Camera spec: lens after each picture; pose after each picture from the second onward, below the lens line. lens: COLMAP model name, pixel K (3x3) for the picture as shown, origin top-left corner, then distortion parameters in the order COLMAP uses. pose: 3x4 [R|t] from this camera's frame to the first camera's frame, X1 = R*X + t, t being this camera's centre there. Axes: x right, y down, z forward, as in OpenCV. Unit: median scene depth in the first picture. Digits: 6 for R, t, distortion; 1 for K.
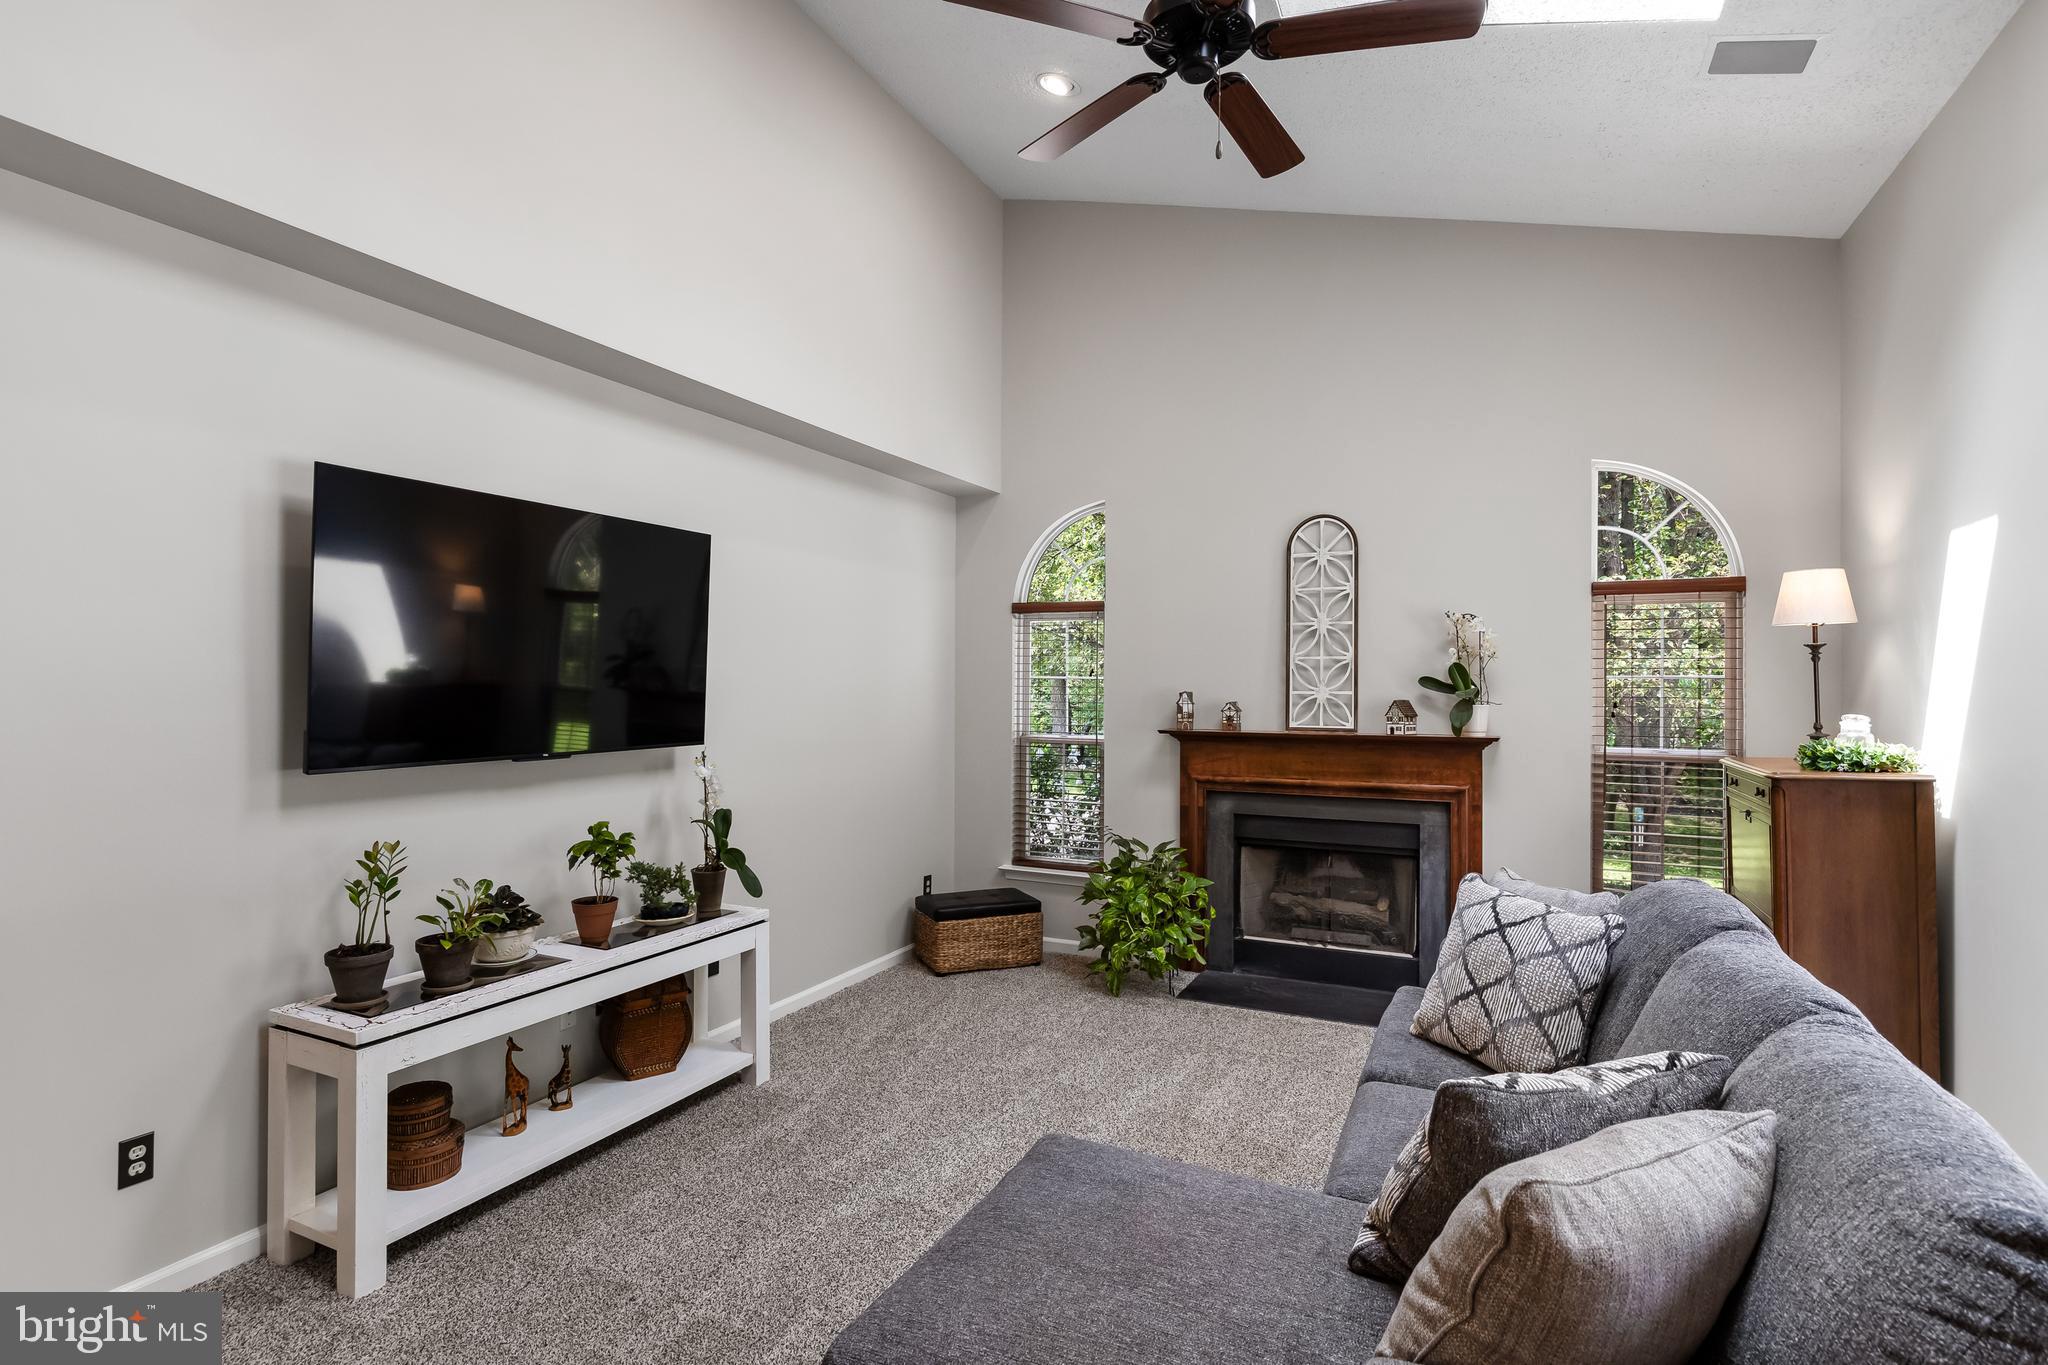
lens RADIAL K [[985.6, 0, 1029.9], [0, 985.6, 678.7], [0, 0, 1]] dist [-0.012222, 0.001277]
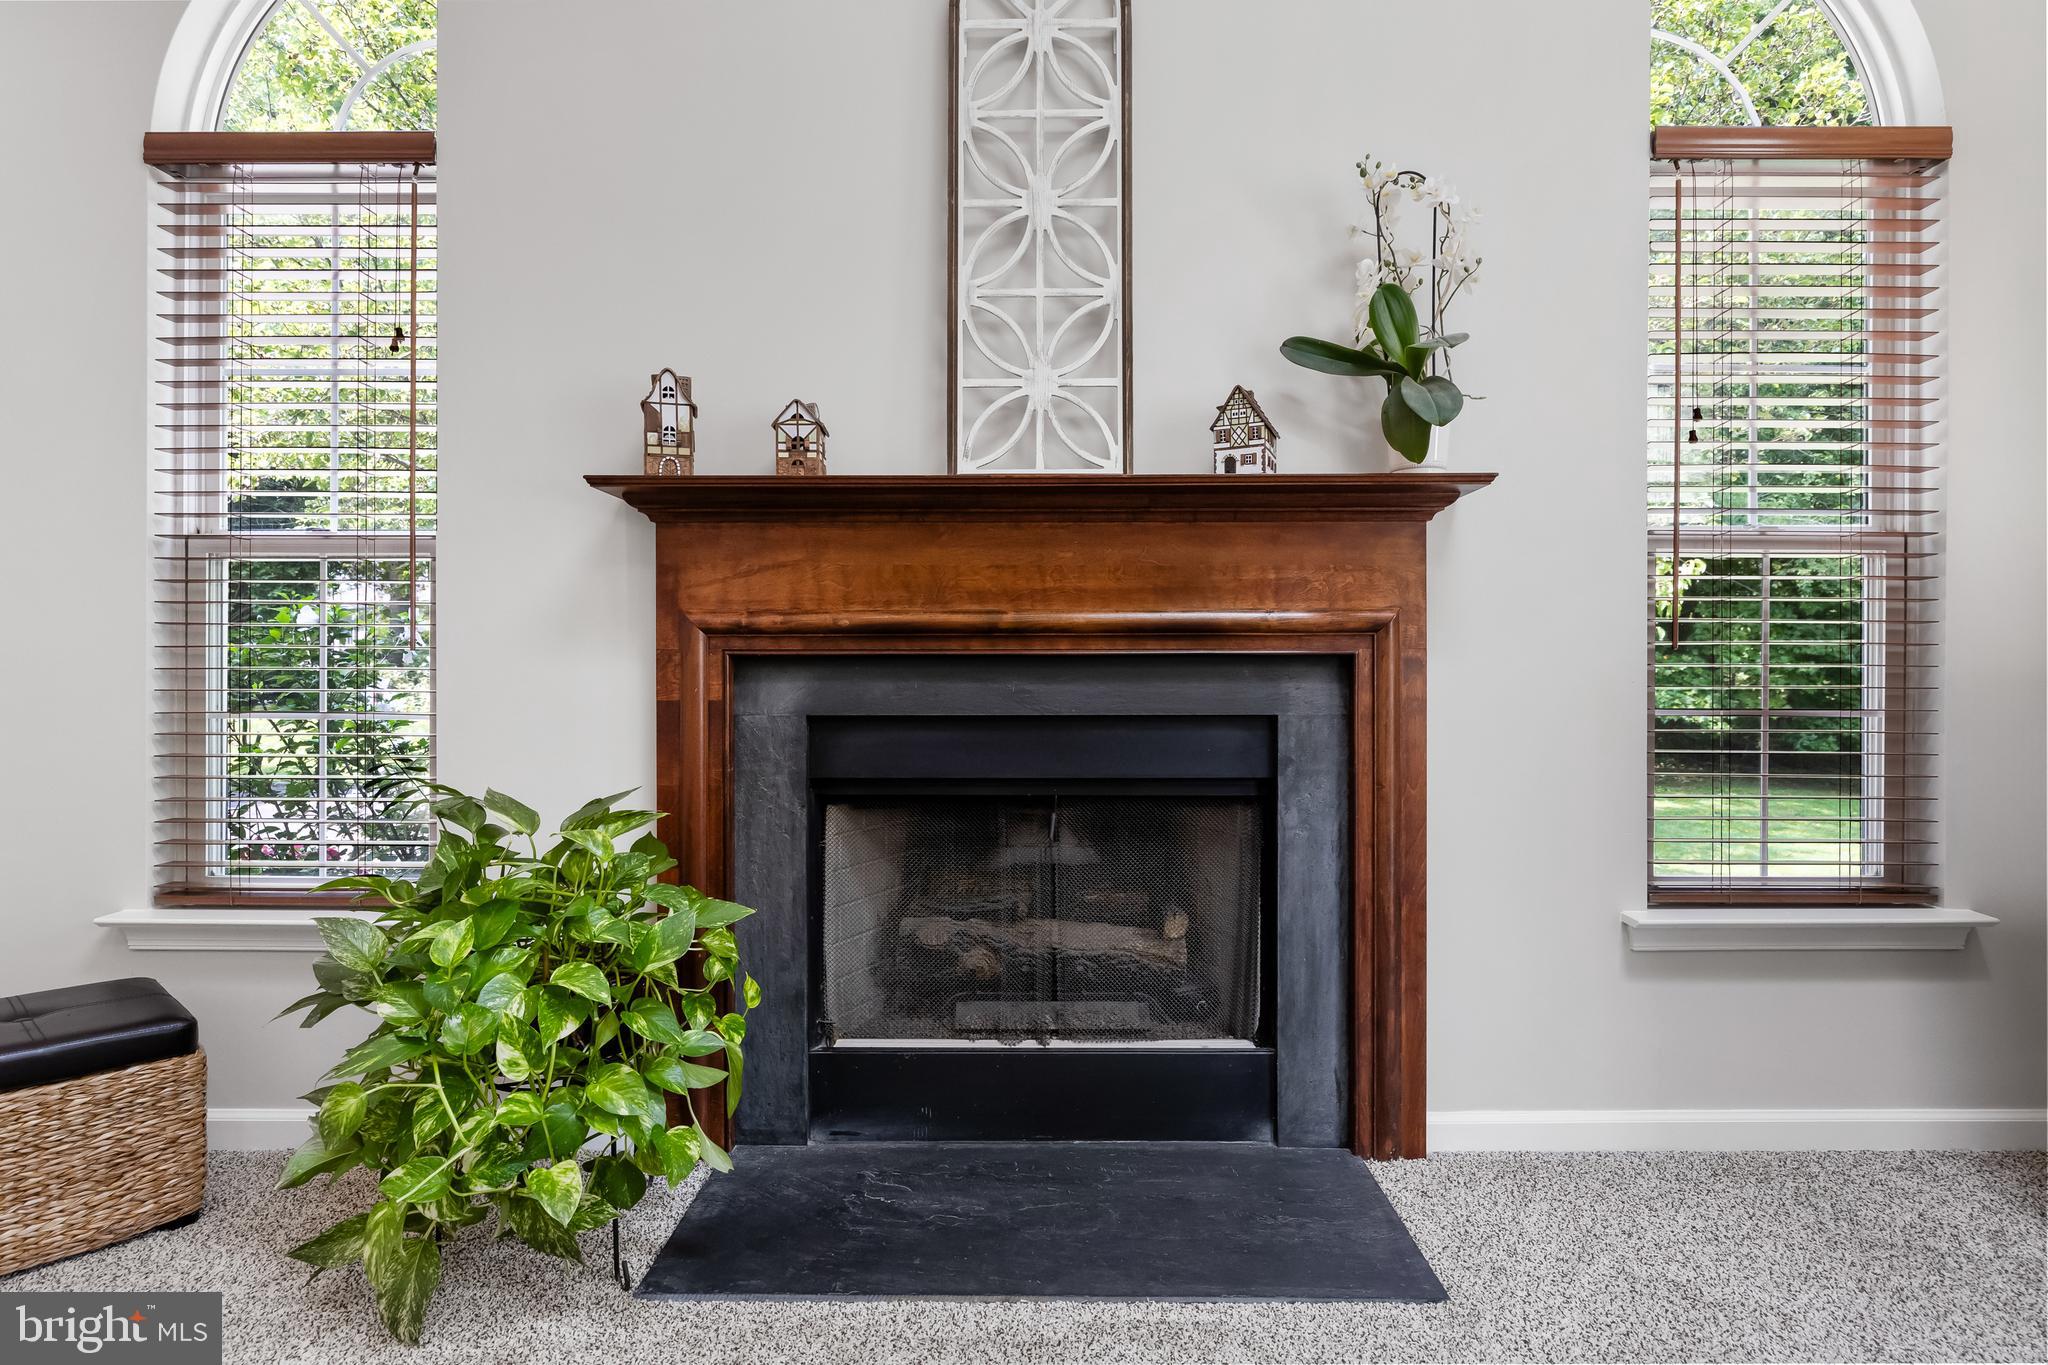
lens RADIAL K [[1074.7, 0, 1029.8], [0, 1074.7, 678.4], [0, 0, 1]] dist [-0.006839, -0.000214]
pose [[0.903001, -0.006169, 0.429594, 0.115622], [0.000883, 0.999921, 0.012503, 0.124832], [-0.429638, -0.010911, 0.902935, 0.635219]]
